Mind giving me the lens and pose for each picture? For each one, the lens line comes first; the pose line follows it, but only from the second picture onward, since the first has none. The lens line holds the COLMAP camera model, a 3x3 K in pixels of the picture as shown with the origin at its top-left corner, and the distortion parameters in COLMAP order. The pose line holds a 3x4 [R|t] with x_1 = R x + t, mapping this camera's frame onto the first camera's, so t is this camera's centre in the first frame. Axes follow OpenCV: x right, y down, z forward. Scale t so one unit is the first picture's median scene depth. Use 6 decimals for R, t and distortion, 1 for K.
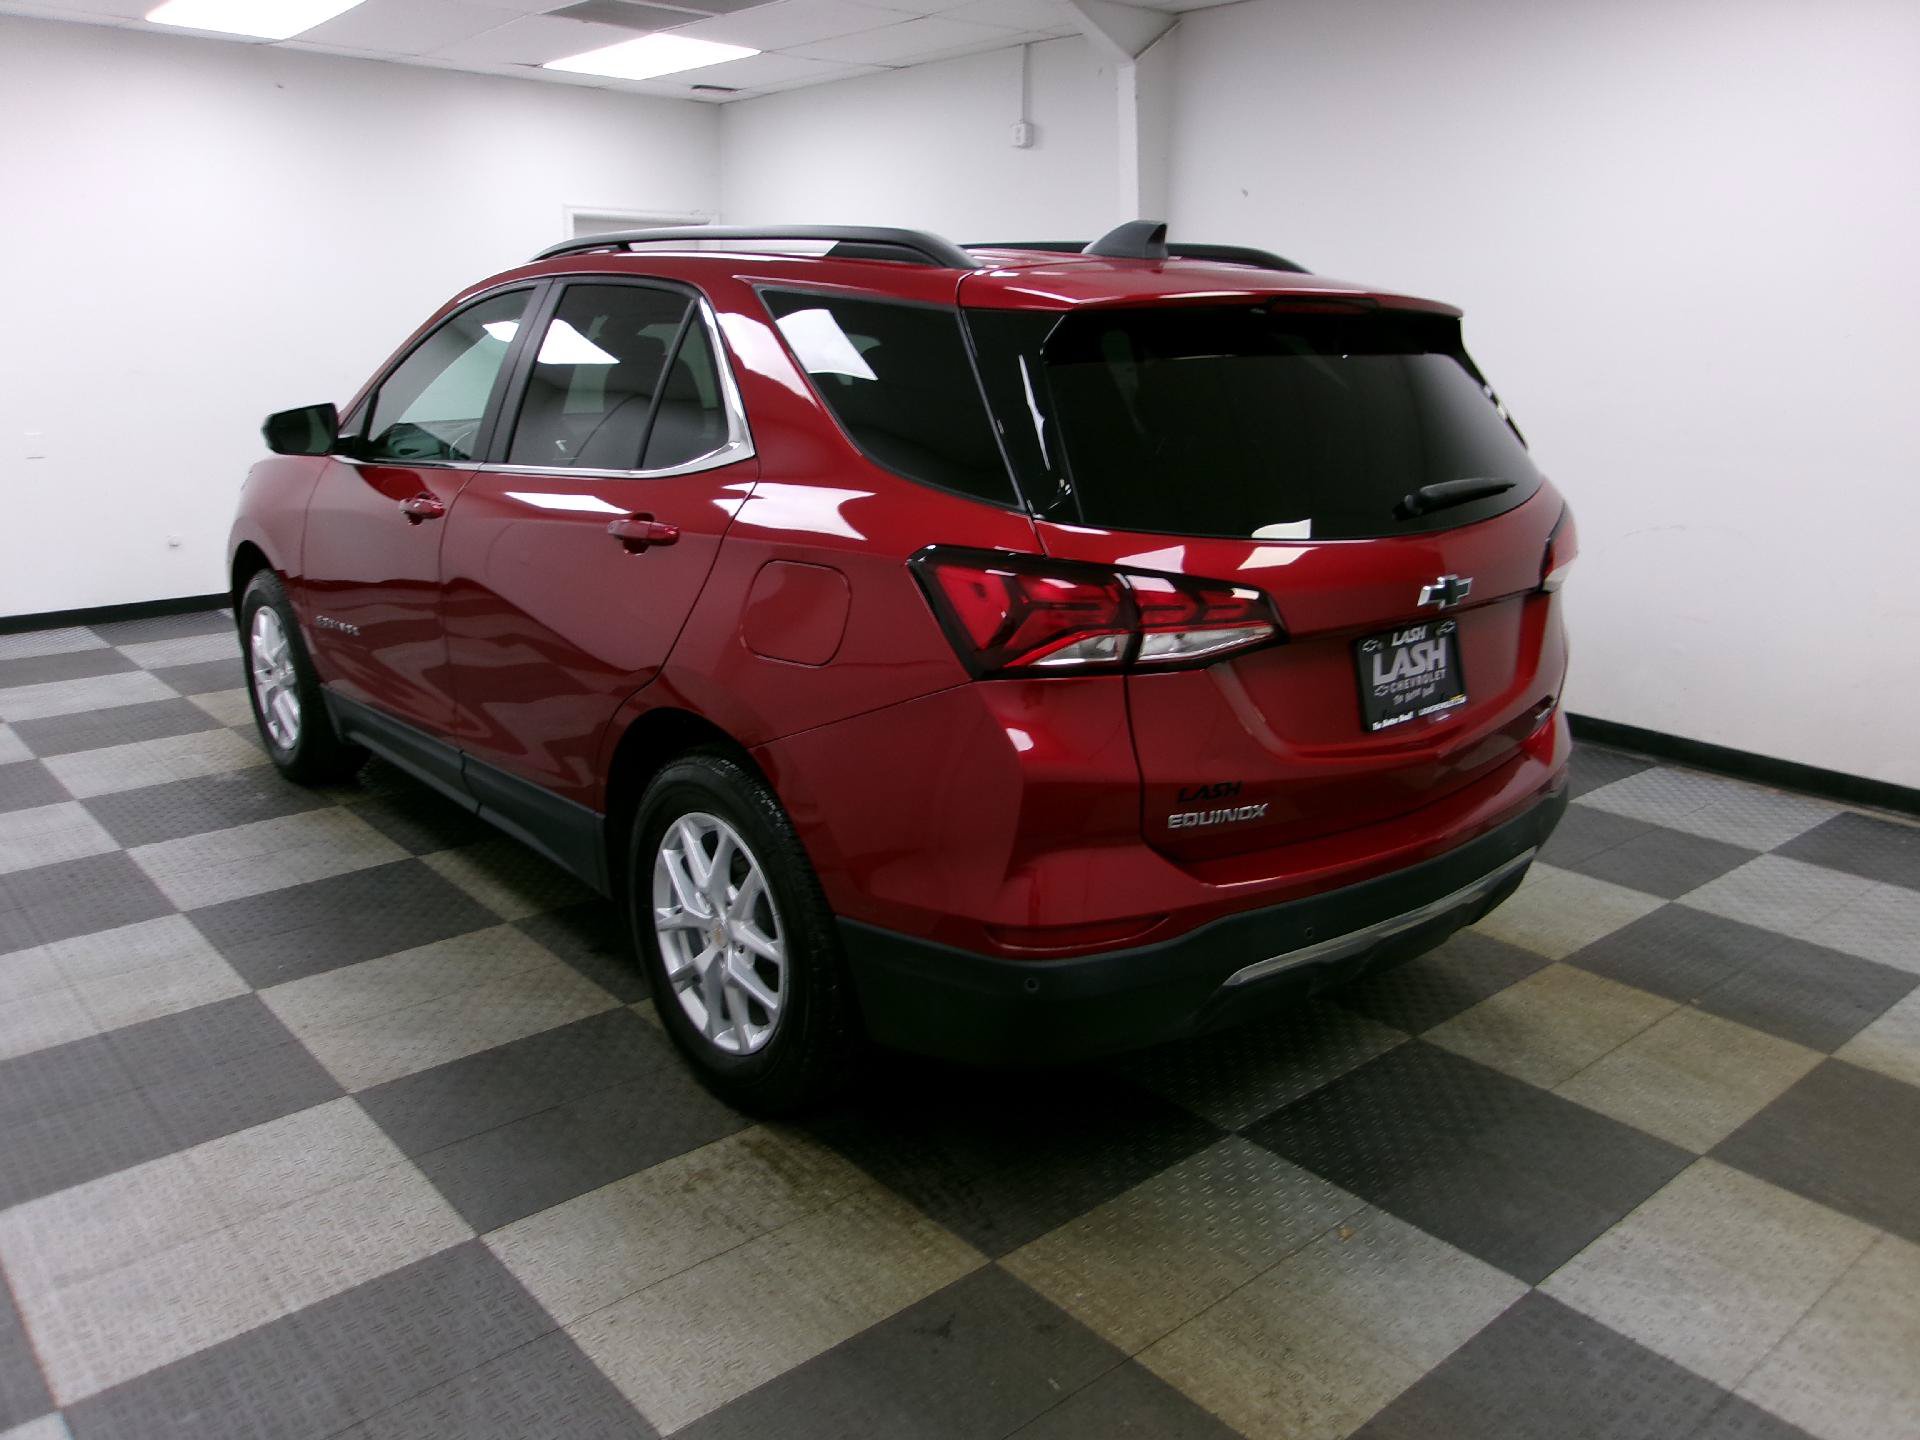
lens RADIAL K [[1501.1, 0, 997.4], [0, 1501.1, 735.9], [0, 0, 1]] dist [-0.005857, 0.012376]
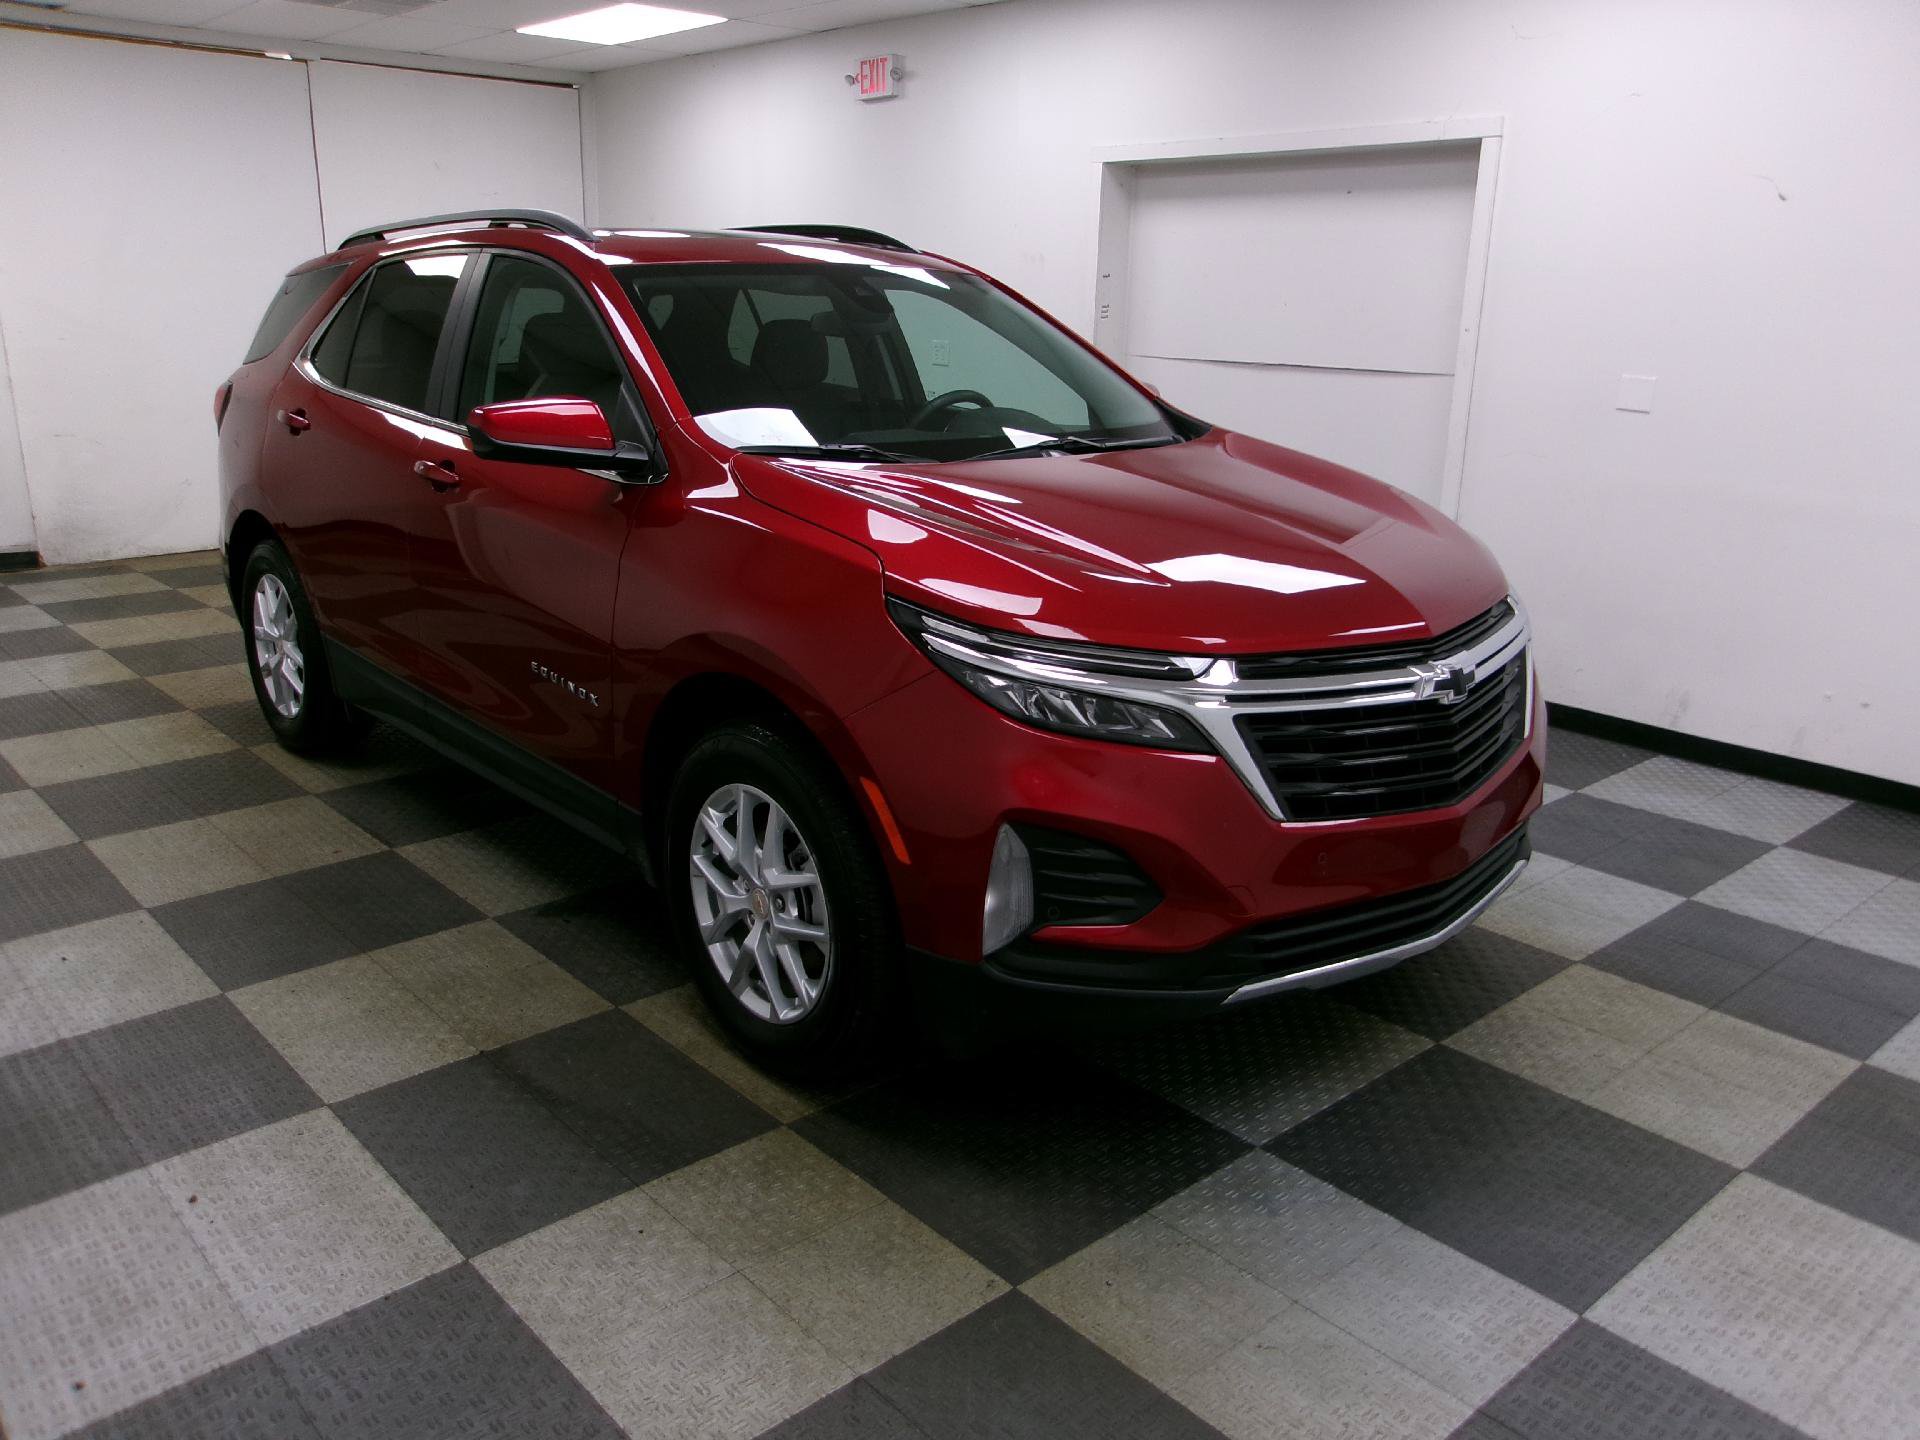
lens RADIAL K [[1501.1, 0, 956.9], [0, 1501.1, 709.9], [0, 0, 1]] dist [-0.005857, 0.012376]
pose [[0.999924, 0.004224, 0.011583, -0.046711], [-0.004249, 0.999989, 0.002185, -0.015014], [-0.011574, -0.002234, 0.999931, 0.049552]]
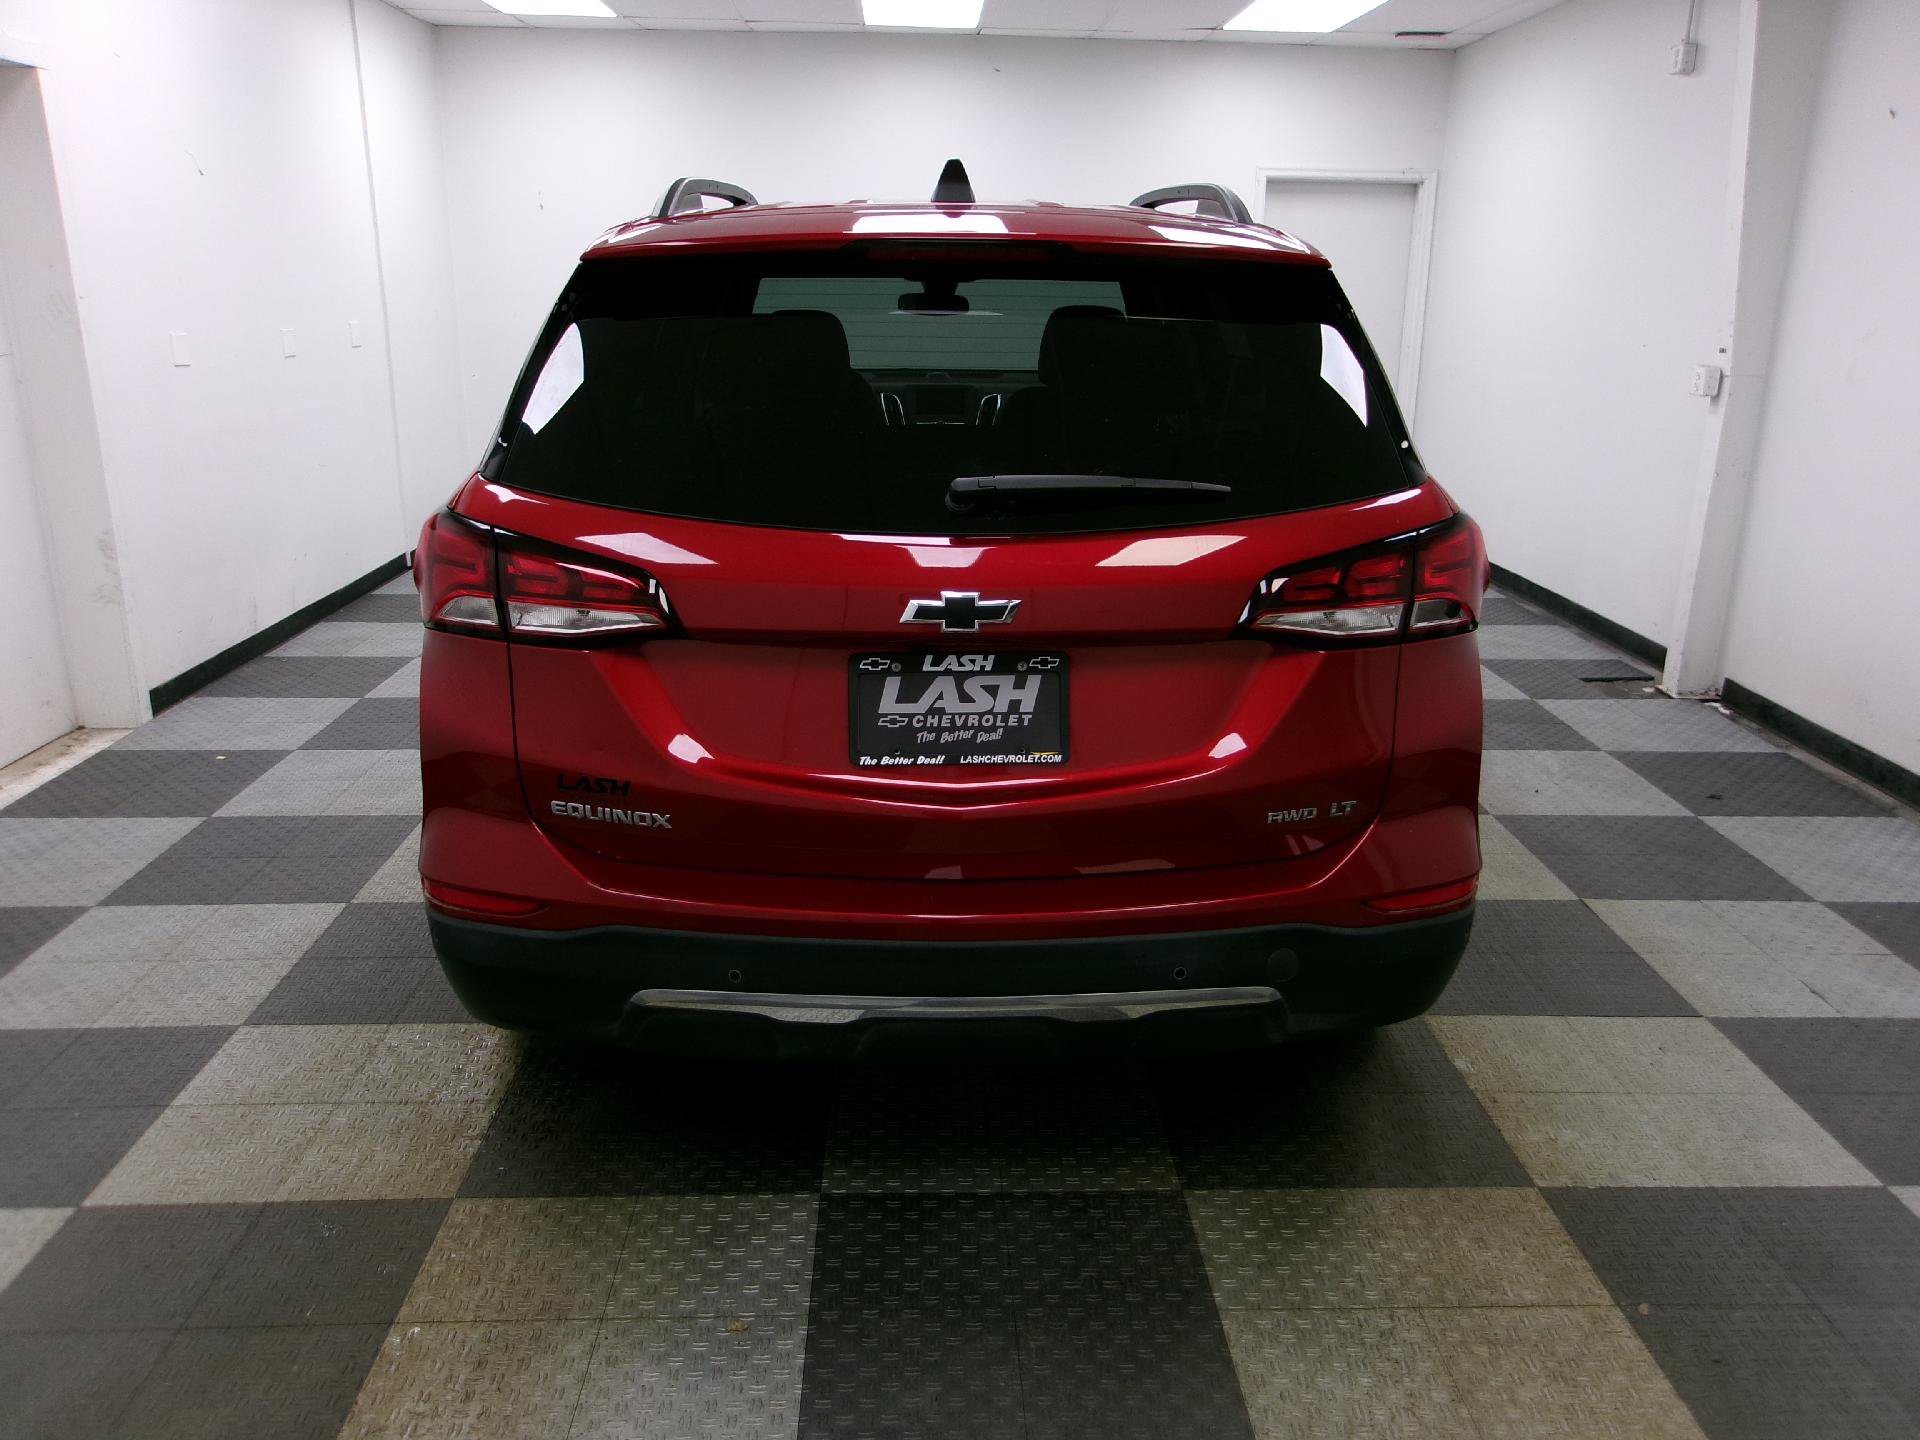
lens RADIAL K [[1501.1, 0, 964.1], [0, 1501.1, 729.0], [0, 0, 1]] dist [-0.005857, 0.012376]
pose [[0.771916, 0.184178, -0.608461, 0.711149], [-0.174898, 0.981705, 0.075276, -0.085589], [0.611193, 0.048311, 0.790006, 0.341542]]
